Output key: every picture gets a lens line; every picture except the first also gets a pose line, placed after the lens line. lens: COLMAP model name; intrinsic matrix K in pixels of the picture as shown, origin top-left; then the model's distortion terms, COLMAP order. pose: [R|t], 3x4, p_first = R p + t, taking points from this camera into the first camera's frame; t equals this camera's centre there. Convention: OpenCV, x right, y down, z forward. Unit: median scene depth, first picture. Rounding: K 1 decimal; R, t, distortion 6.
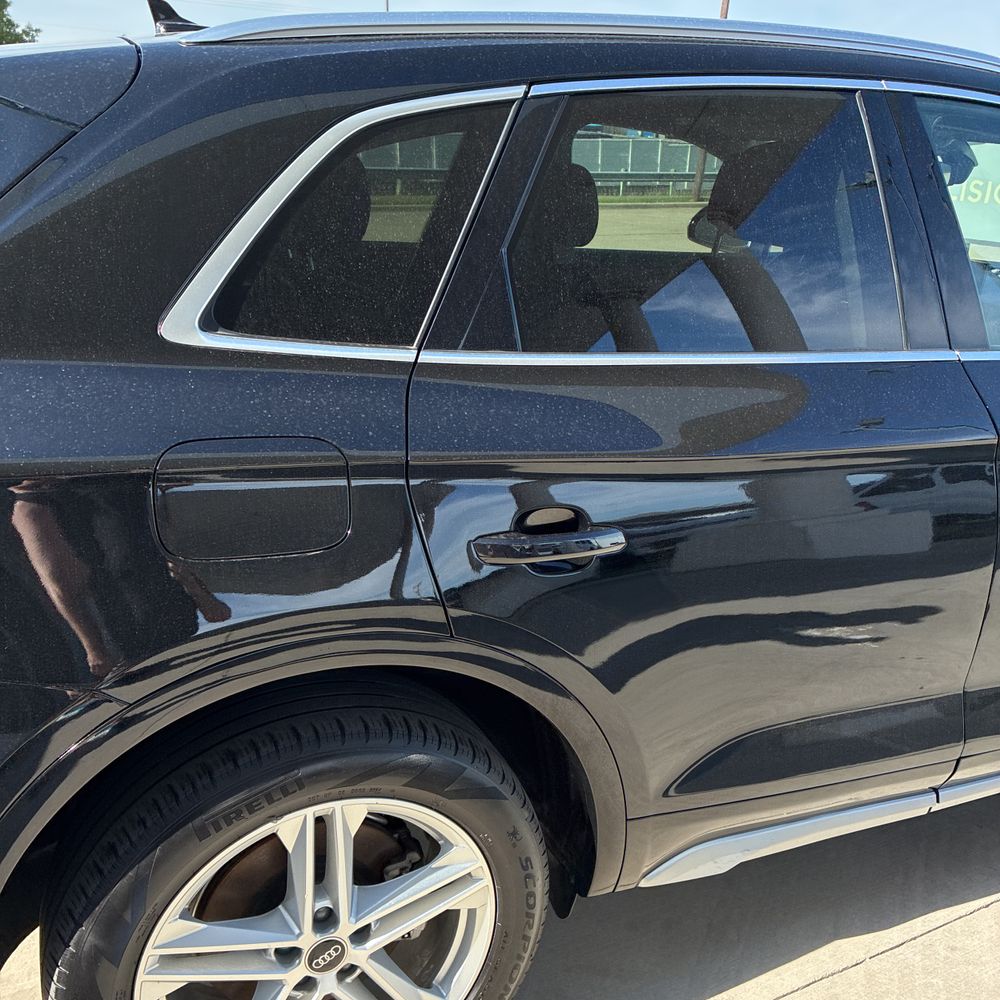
lens RADIAL K [[1000.9, 0, 495.2], [0, 1000.9, 504.0], [0, 0, 1]] dist [0.028307, 0.000000]
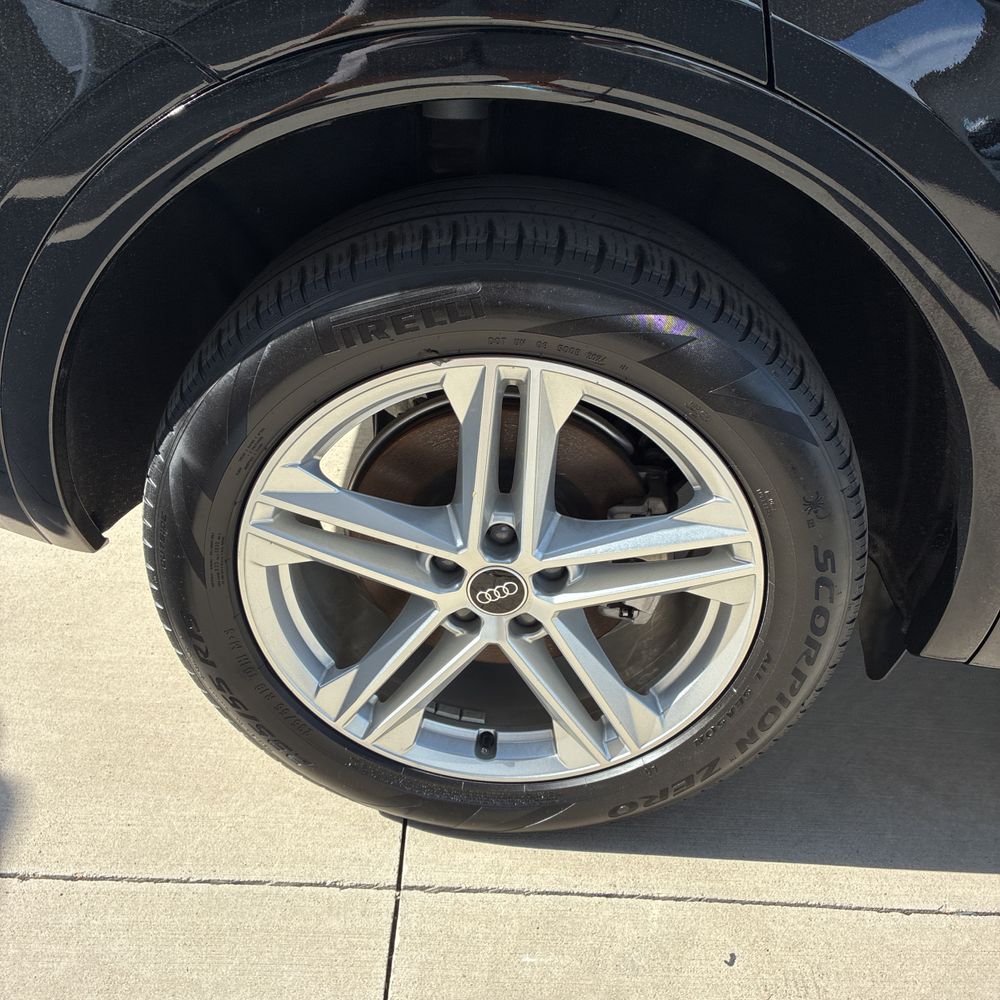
lens RADIAL K [[1000.9, 0, 500.2], [0, 1000.9, 495.0], [0, 0, 1]] dist [0.028307, 0.000000]
pose [[0.890936, 0.258729, -0.373219, 0.076578], [-0.176370, 0.954456, 0.240640, 0.216139], [0.418482, -0.148570, 0.895991, 0.386769]]
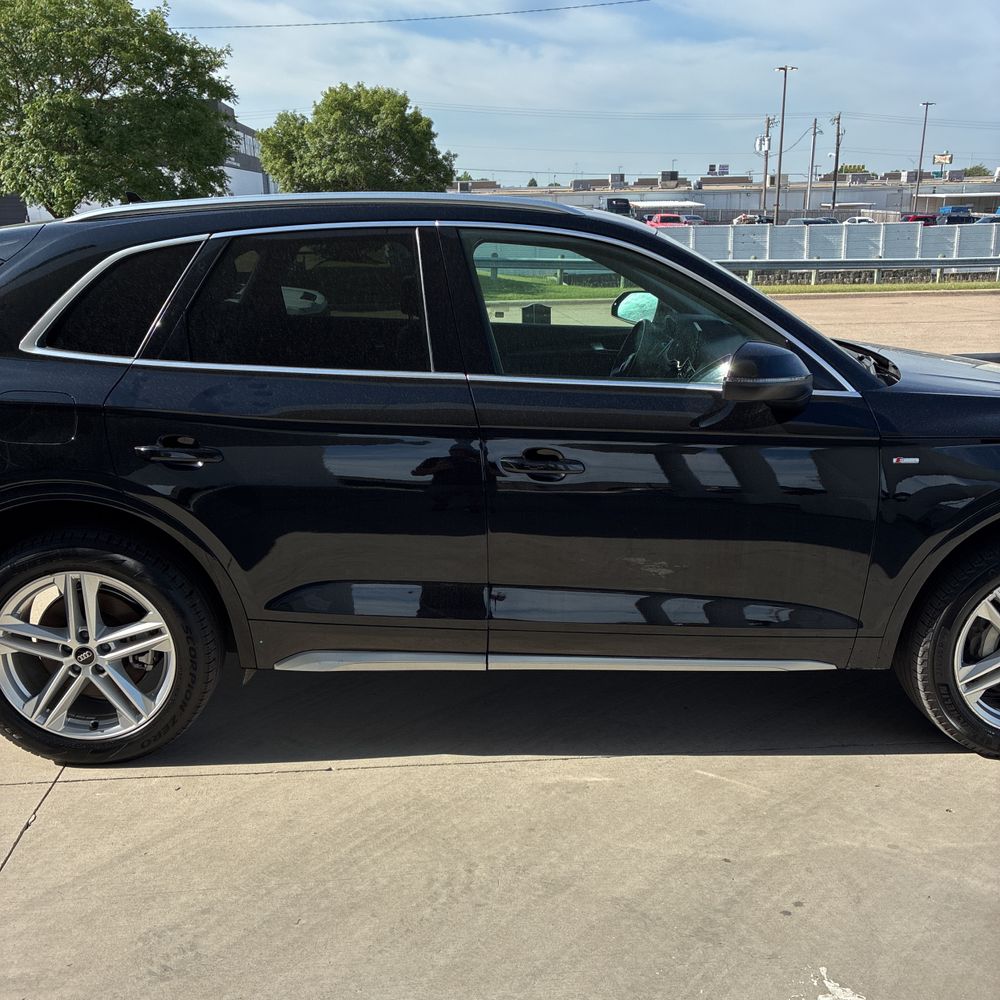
lens RADIAL K [[1000.9, 0, 500.1], [0, 1000.9, 498.3], [0, 0, 1]] dist [0.028307, 0.000000]
pose [[0.929295, 0.060407, -0.364365, 1.325467], [-0.093174, 0.992969, -0.073015, 0.203996], [0.357393, 0.101801, 0.928389, -0.610026]]
